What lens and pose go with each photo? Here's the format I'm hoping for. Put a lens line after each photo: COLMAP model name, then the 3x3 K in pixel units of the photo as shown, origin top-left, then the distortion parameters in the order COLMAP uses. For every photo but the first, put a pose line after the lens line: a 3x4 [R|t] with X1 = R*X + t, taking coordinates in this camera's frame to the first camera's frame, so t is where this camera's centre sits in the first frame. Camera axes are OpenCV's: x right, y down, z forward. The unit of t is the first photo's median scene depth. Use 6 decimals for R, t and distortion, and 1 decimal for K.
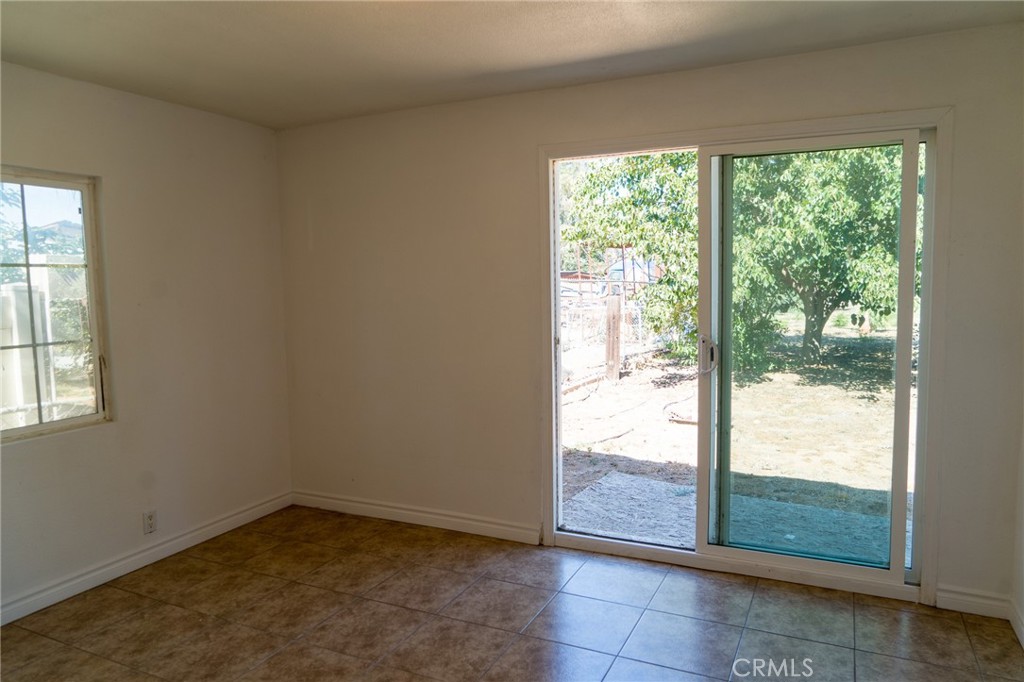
lens RADIAL K [[717.0, 0, 505.9], [0, 717.0, 335.7], [0, 0, 1]] dist [-0.008911, 0.008308]
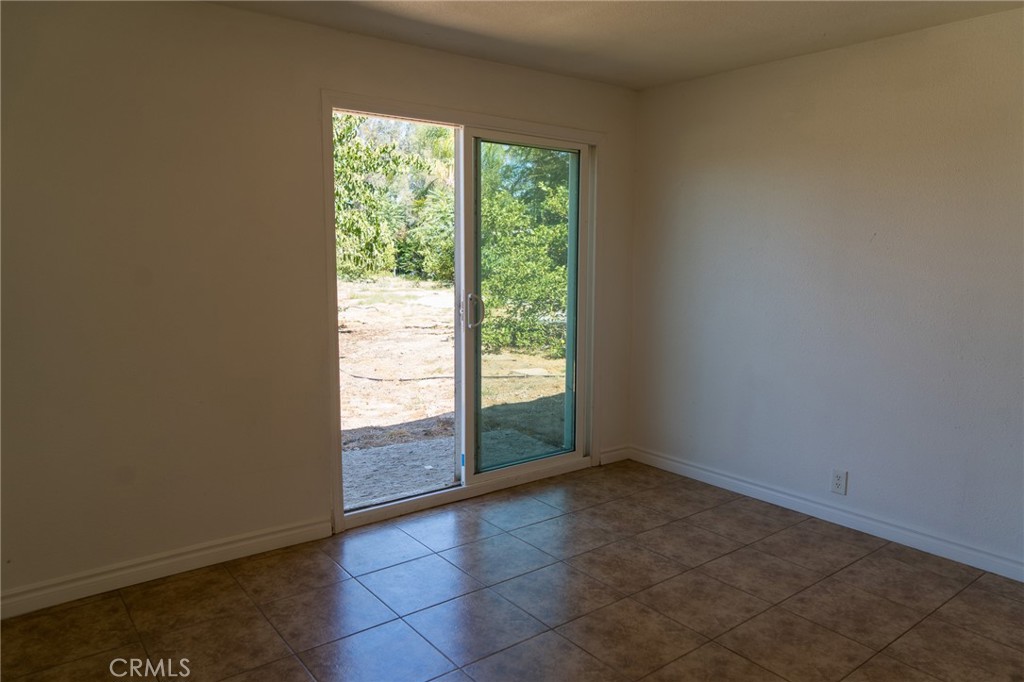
lens RADIAL K [[714.7, 0, 537.6], [0, 714.7, 274.4], [0, 0, 1]] dist [-0.000995, 0.005214]
pose [[0.435843, -0.018341, 0.899836, -0.684821], [0.062075, 0.998024, -0.009725, -0.017587], [-0.897880, 0.060096, 0.436120, 0.356632]]
